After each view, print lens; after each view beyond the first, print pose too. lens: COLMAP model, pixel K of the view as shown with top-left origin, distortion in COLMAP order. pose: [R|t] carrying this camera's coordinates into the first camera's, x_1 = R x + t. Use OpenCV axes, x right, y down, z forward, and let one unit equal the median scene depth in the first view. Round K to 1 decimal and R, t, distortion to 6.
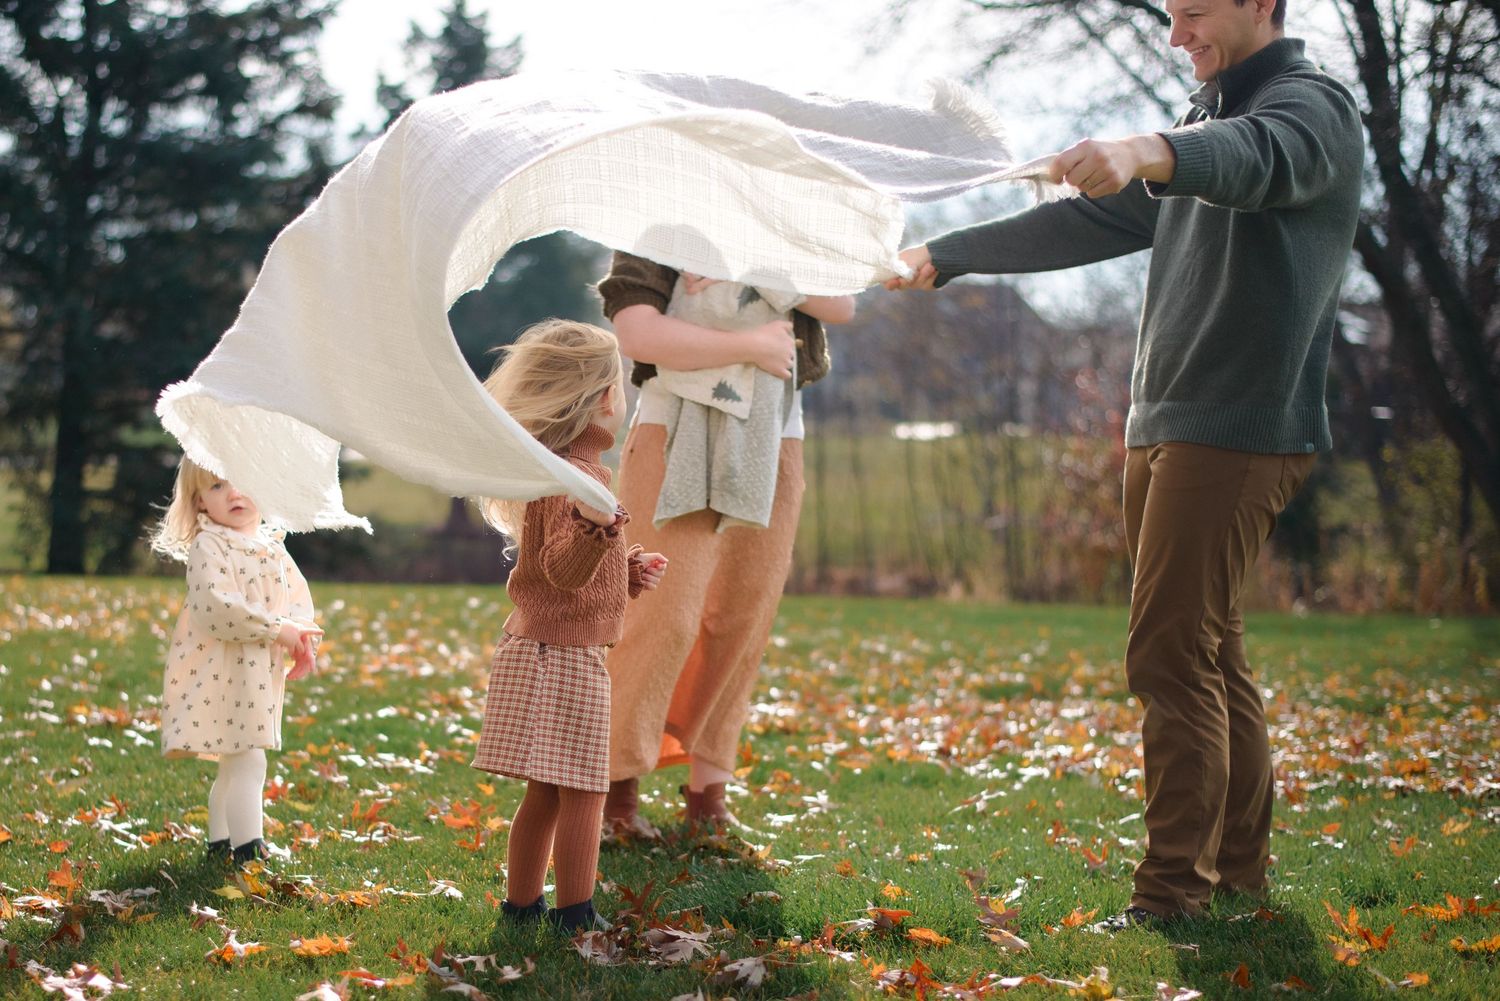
lens RADIAL K [[2341.7, 0, 760.8], [0, 2341.7, 531.2], [0, 0, 1]] dist [0.067674, 0.000000]
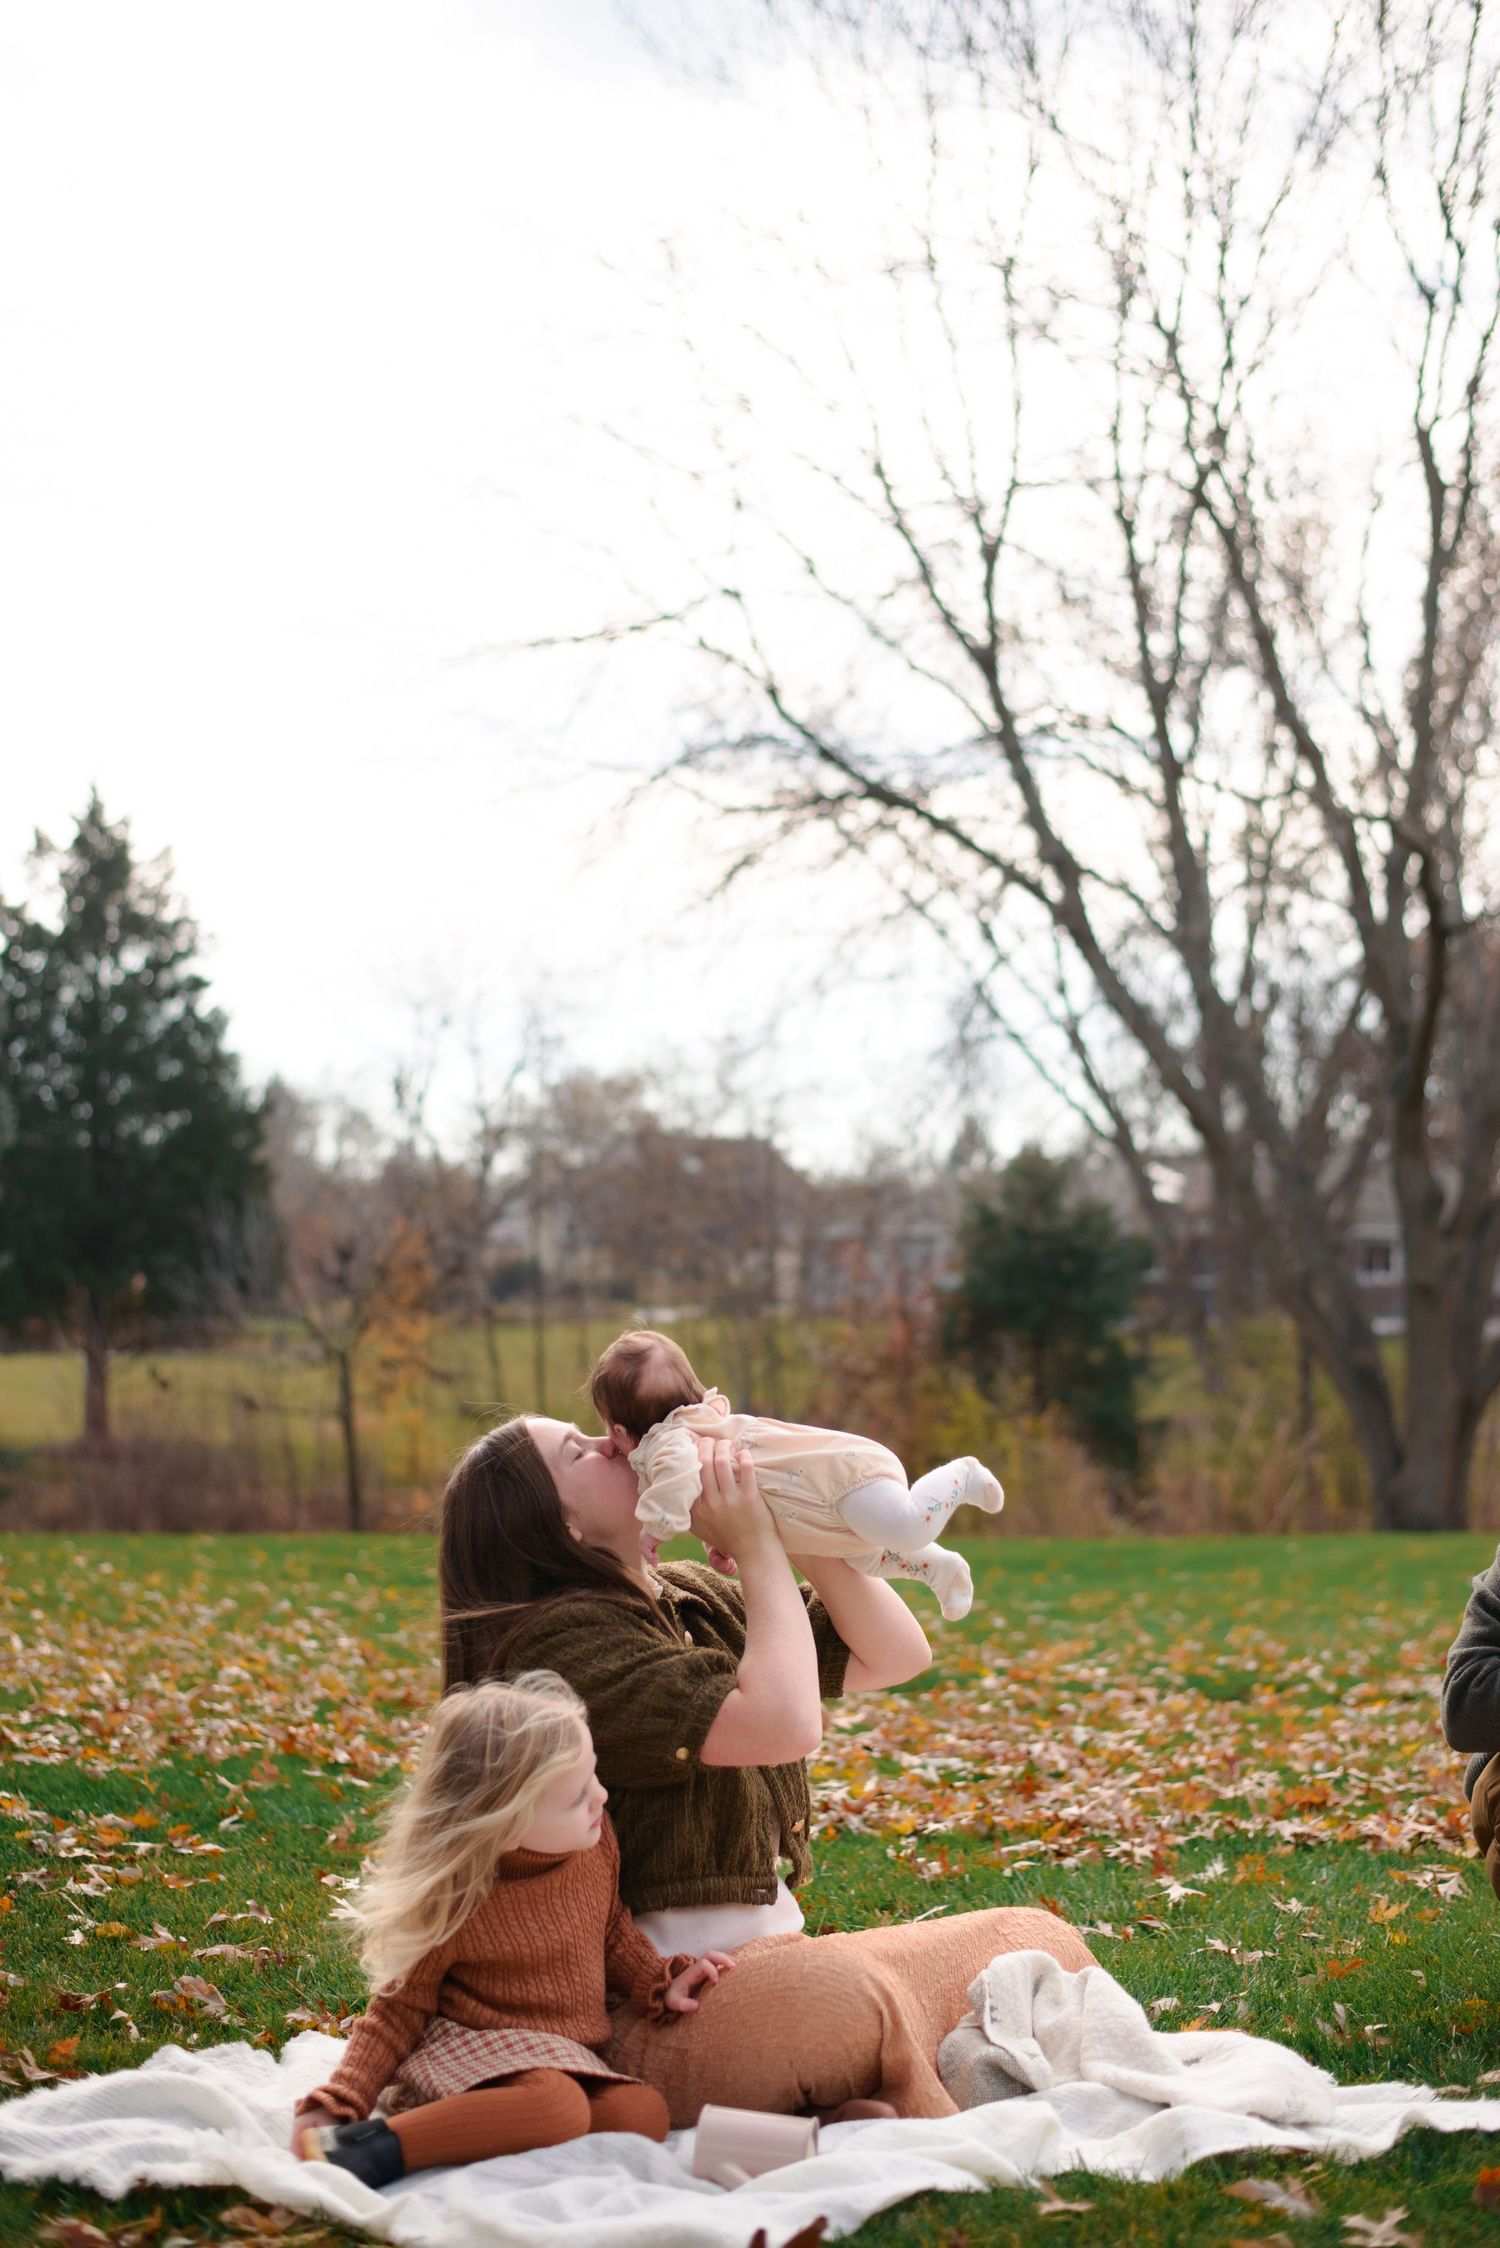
lens RADIAL K [[3509.5, 0, 758.1], [0, 3509.5, 1120.1], [0, 0, 1]] dist [0.067674, 0.000000]
pose [[0.993667, -0.011895, 0.111733, -0.033456], [0.024588, 0.993299, -0.112923, 0.028511], [-0.109641, 0.114956, 0.987301, -0.222764]]
